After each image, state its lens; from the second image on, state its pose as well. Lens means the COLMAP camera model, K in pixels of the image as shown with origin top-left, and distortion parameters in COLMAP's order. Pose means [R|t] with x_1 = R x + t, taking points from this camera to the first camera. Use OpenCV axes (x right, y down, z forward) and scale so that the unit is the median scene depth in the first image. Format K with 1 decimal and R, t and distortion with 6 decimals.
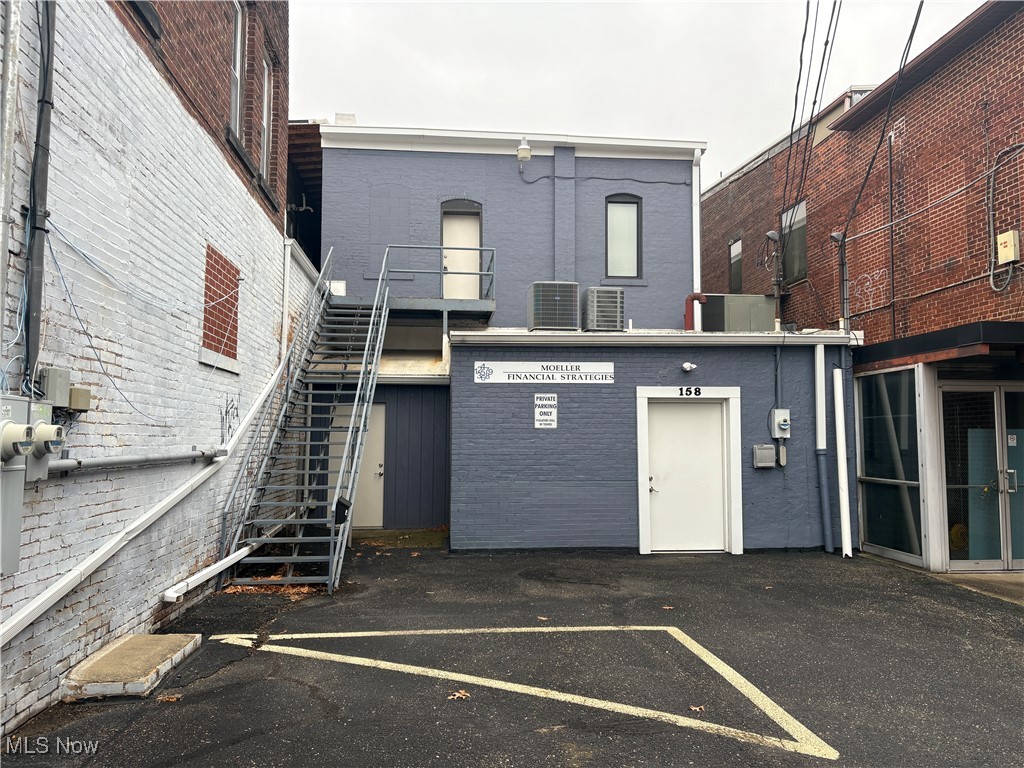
lens RADIAL K [[774.2, 0, 514.9], [0, 774.2, 379.0], [0, 0, 1]] dist [0.059334, -0.065820]
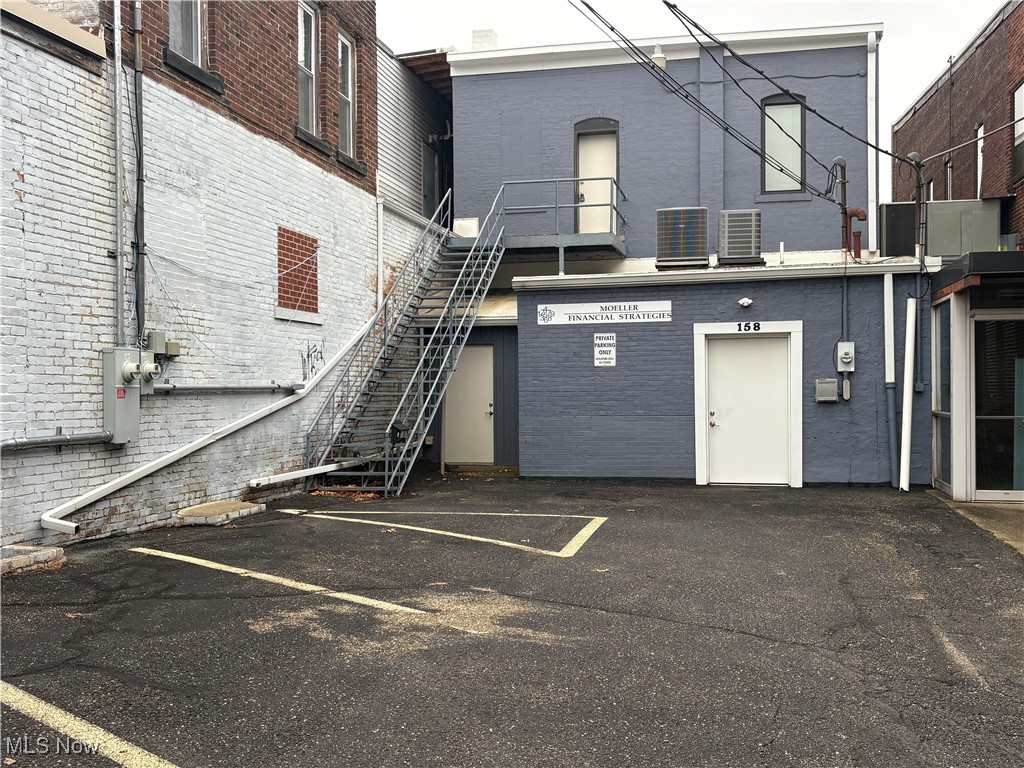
lens RADIAL K [[1064.7, 0, 511.2], [0, 1064.7, 394.9], [0, 0, 1]] dist [0.055359, 0.000000]
pose [[0.952491, -0.006092, -0.304506, 0.347908], [0.031292, 0.996466, 0.077947, -0.013259], [0.302955, -0.083773, 0.949316, -0.403702]]
